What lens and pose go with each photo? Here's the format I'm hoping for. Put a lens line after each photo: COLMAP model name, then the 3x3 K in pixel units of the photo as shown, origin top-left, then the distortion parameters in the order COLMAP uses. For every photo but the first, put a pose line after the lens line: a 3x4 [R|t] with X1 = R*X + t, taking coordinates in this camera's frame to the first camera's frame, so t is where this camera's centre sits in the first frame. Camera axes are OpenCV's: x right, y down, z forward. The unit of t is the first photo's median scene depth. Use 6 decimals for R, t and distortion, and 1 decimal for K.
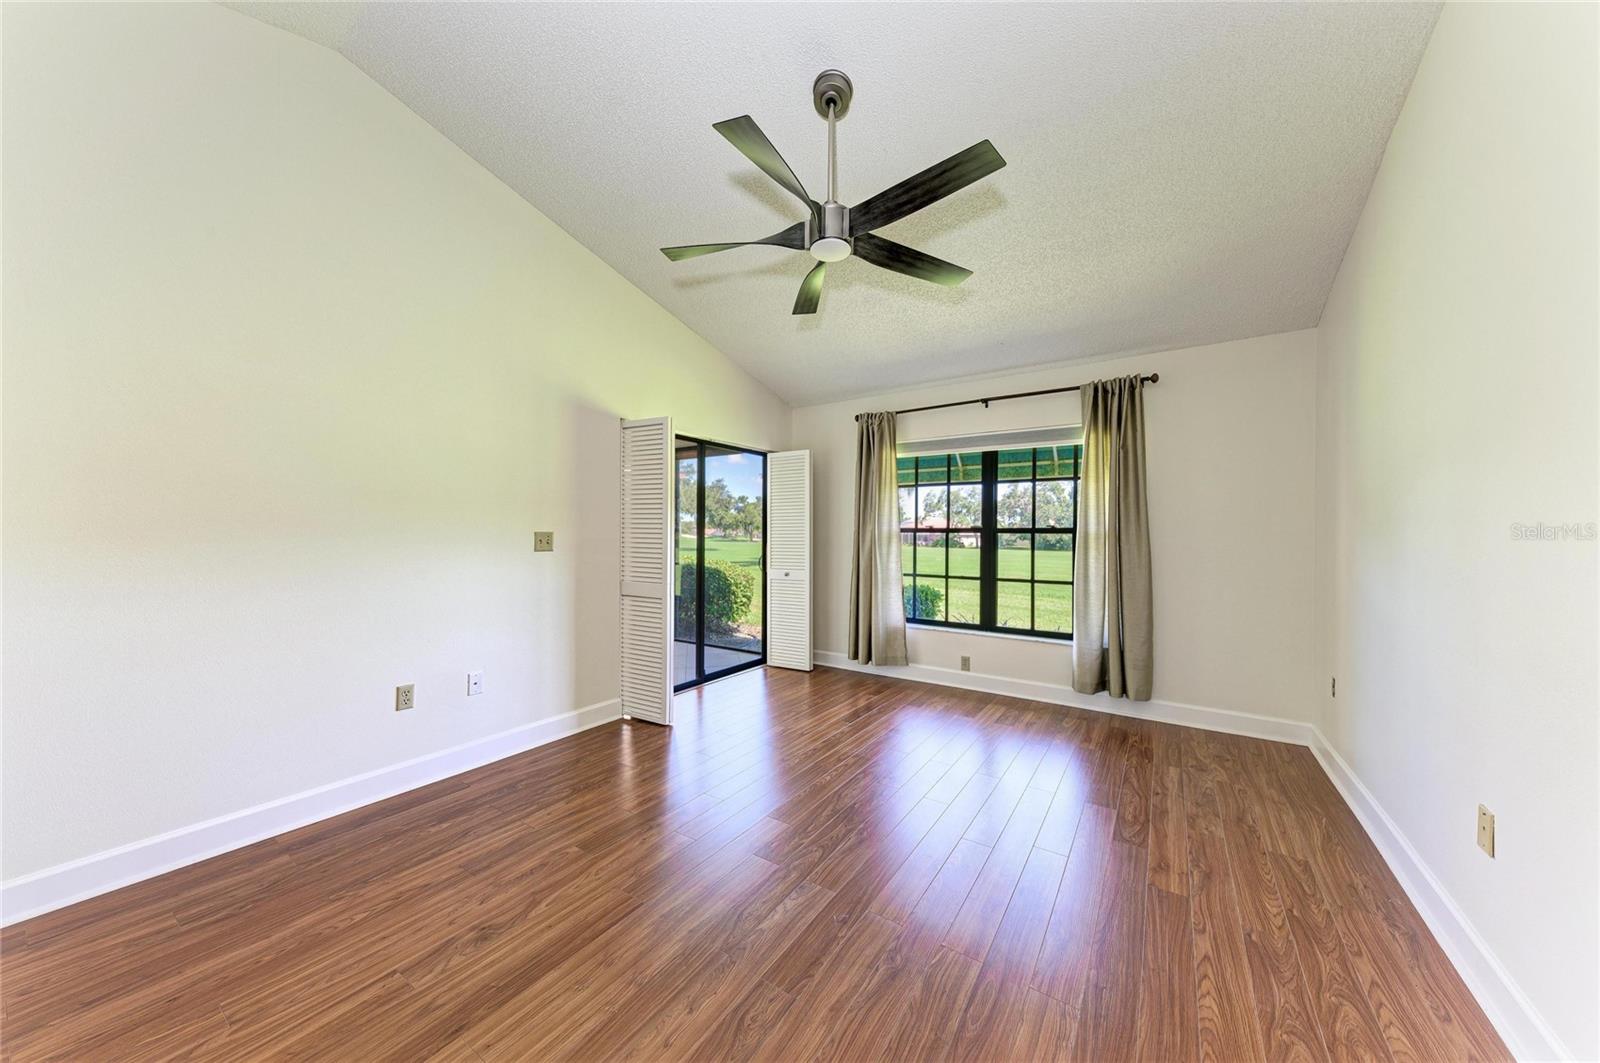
lens RADIAL K [[542.0, 0, 801.0], [0, 542.0, 533.6], [0, 0, 1]] dist [0.023225, -0.005950]
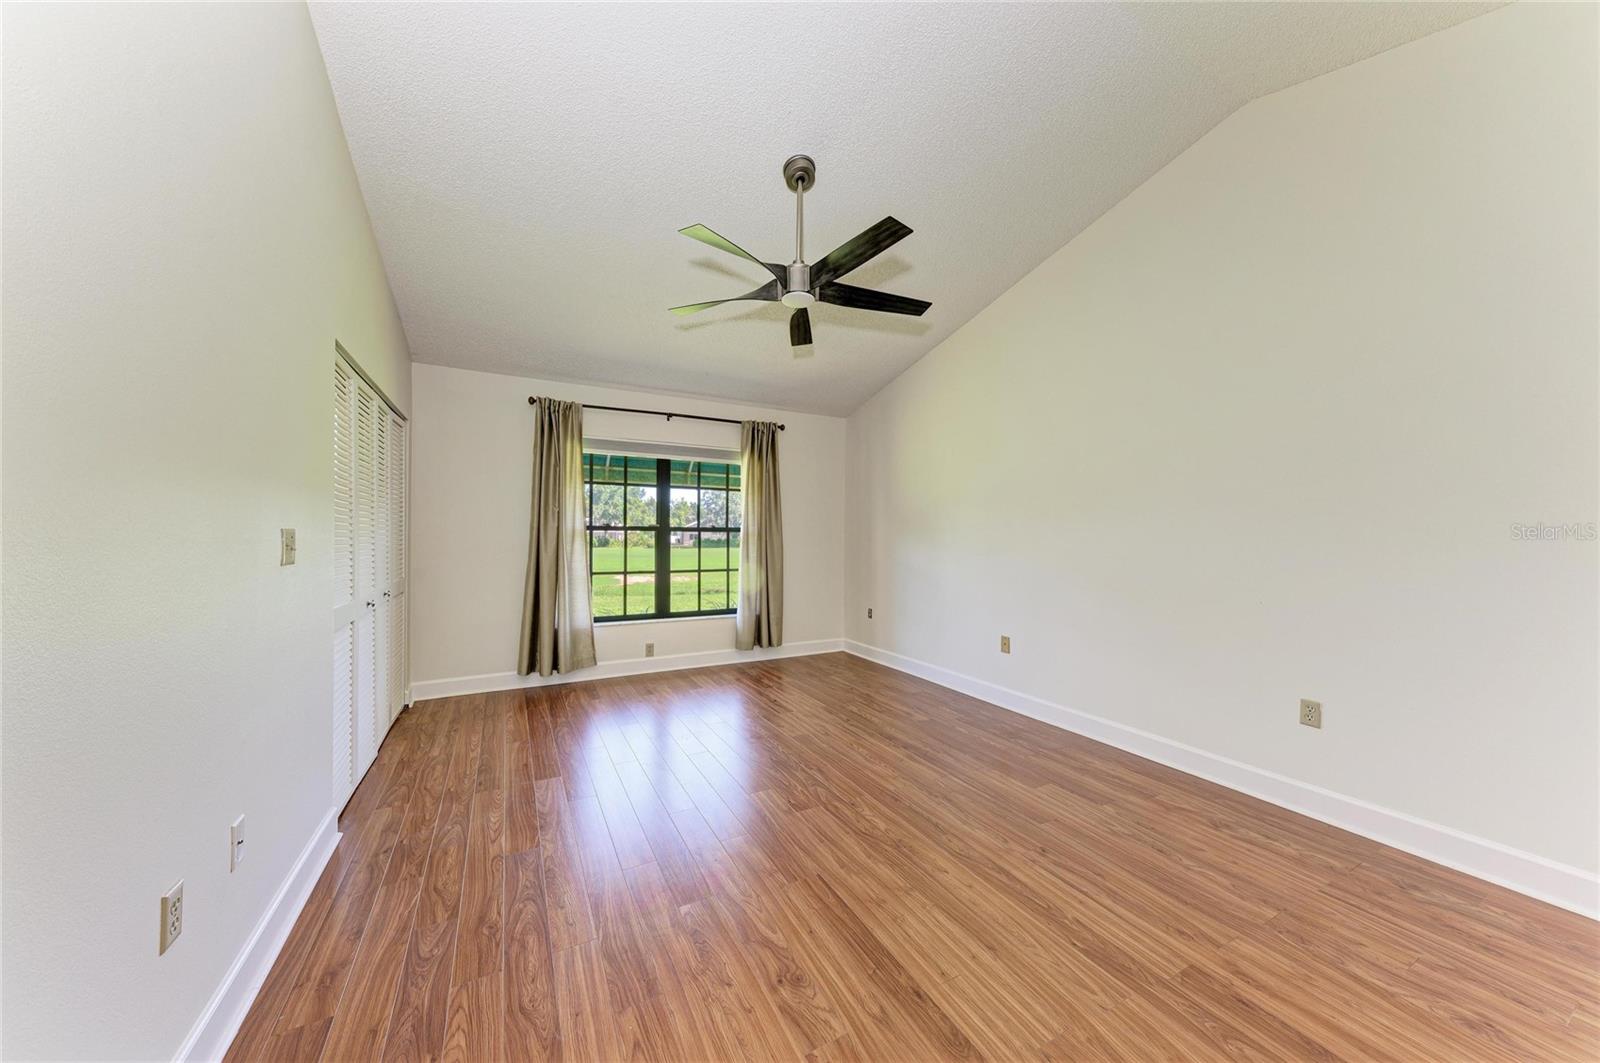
lens RADIAL K [[542.0, 0, 801.0], [0, 542.0, 533.6], [0, 0, 1]] dist [0.023225, -0.005950]
pose [[0.465135, -0.000789, 0.885240, -0.549055], [-0.005127, 0.999980, 0.003585, -0.001668], [-0.885225, -0.006206, 0.465122, 0.231413]]
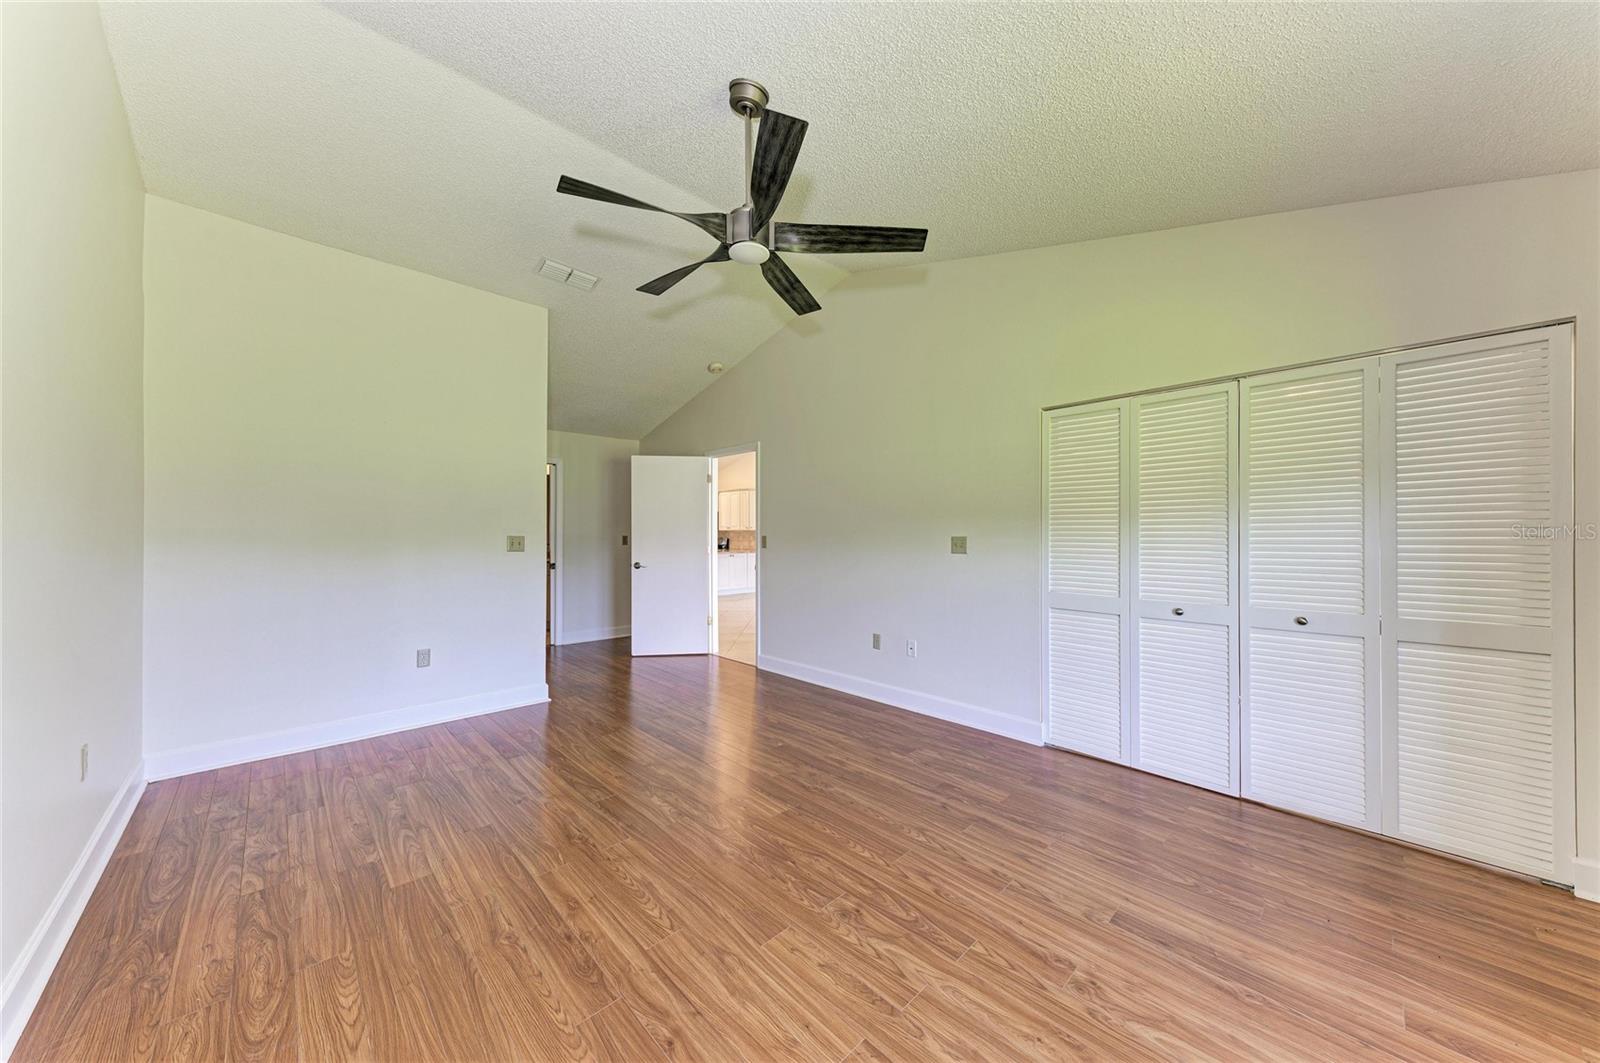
lens RADIAL K [[542.0, 0, 801.0], [0, 542.0, 533.6], [0, 0, 1]] dist [0.023225, -0.005950]
pose [[-0.212673, -0.009837, -0.977074, 0.542108], [-0.000927, 0.999951, -0.009866, 0.001491], [0.977123, -0.001192, -0.212672, 0.704040]]
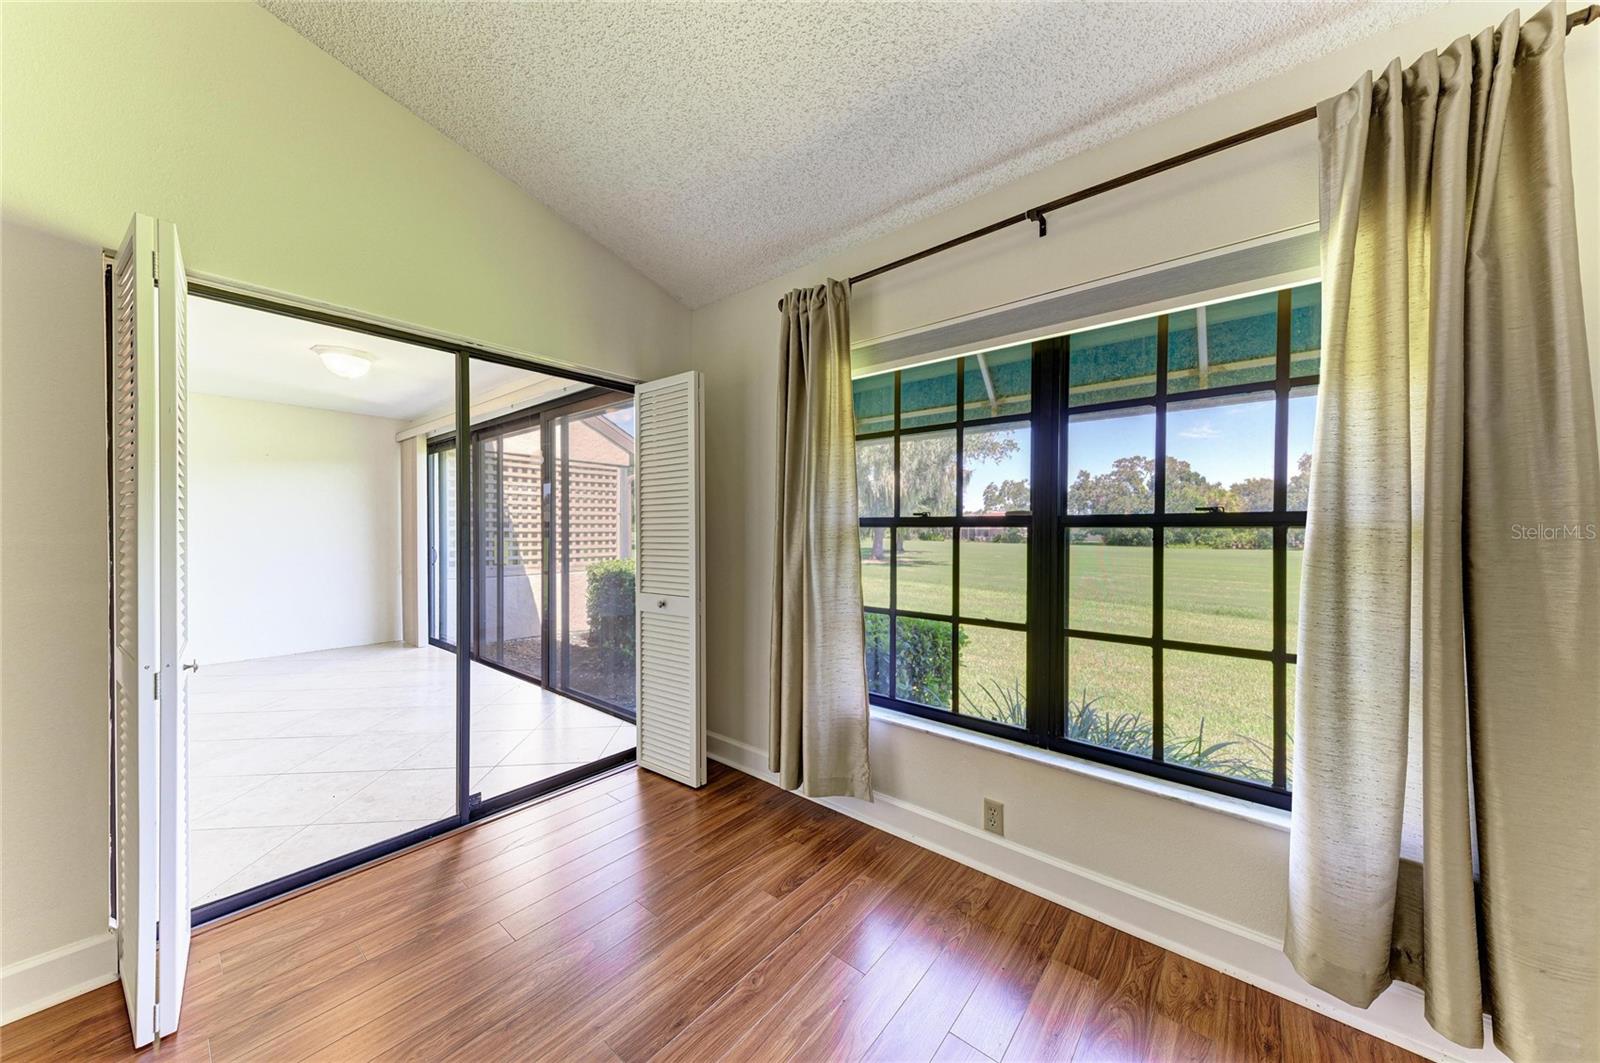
lens RADIAL K [[542.0, 0, 801.0], [0, 542.0, 533.6], [0, 0, 1]] dist [0.023225, -0.005950]
pose [[0.994497, -0.003132, -0.104722, 0.199634], [0.004043, 0.999956, 0.008486, -0.000639], [0.104691, -0.008863, 0.994465, 0.558582]]
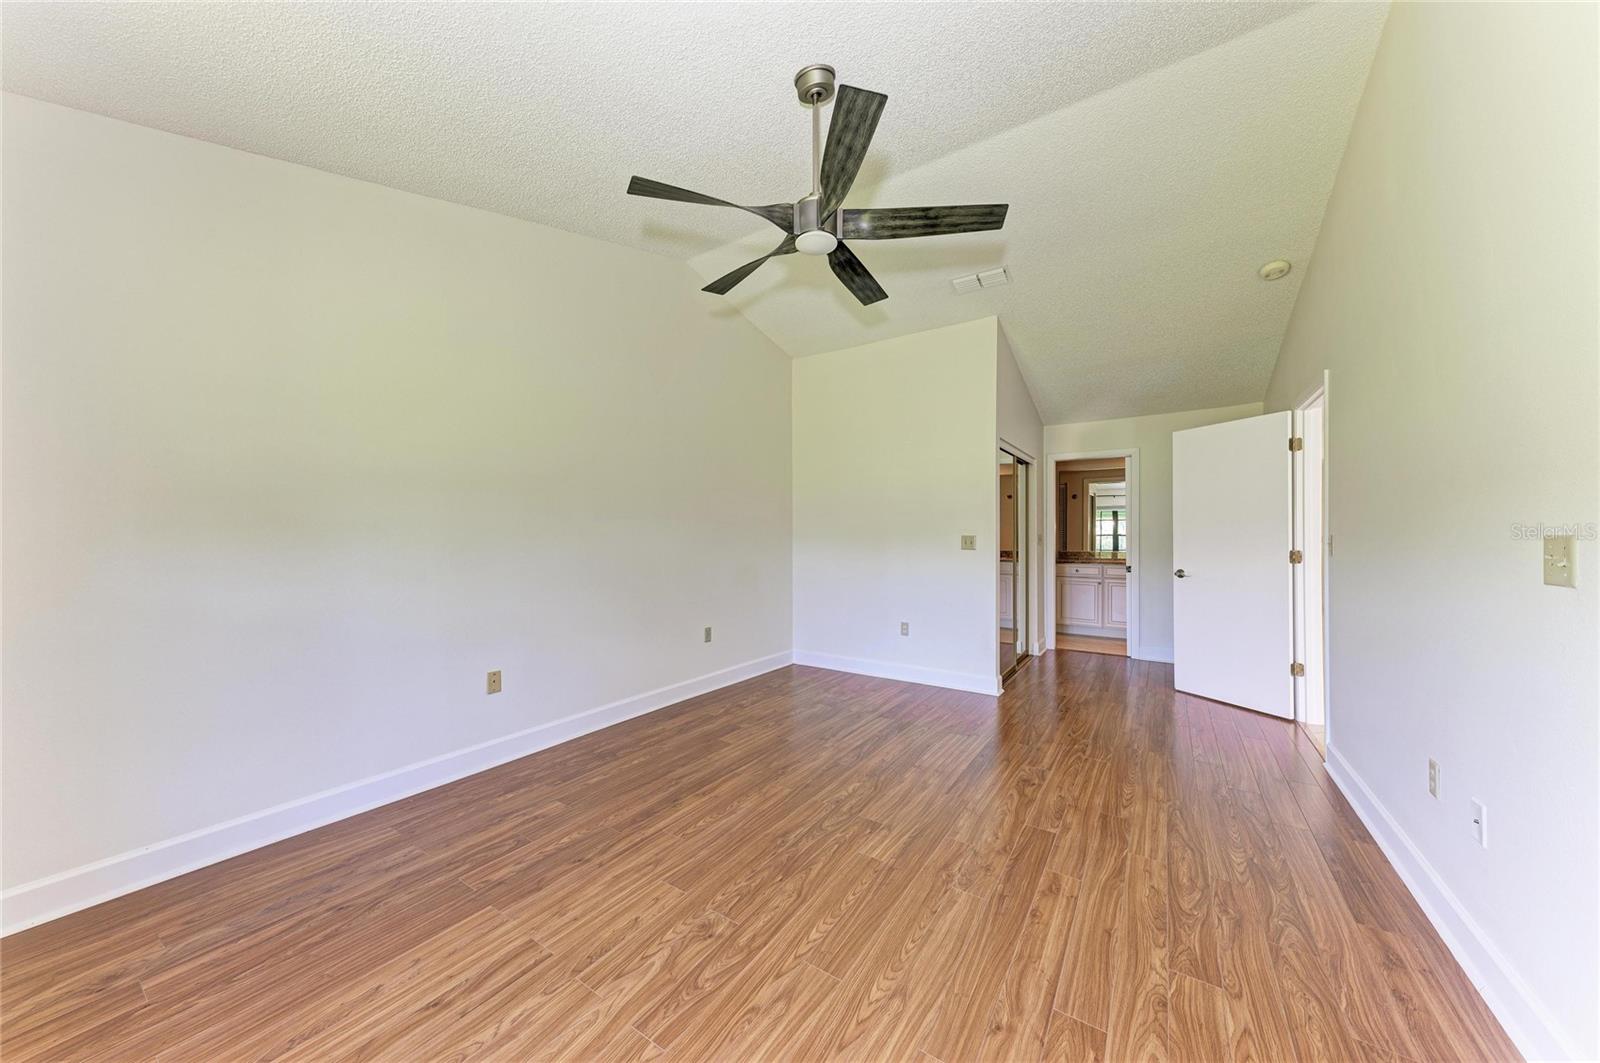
lens RADIAL K [[542.0, 0, 801.0], [0, 542.0, 533.6], [0, 0, 1]] dist [0.023225, -0.005950]
pose [[-0.999983, -0.004541, -0.003754, 0.044442], [-0.004518, 0.999971, -0.006069, 0.000524], [0.003781, -0.006051, -0.999975, 1.060698]]
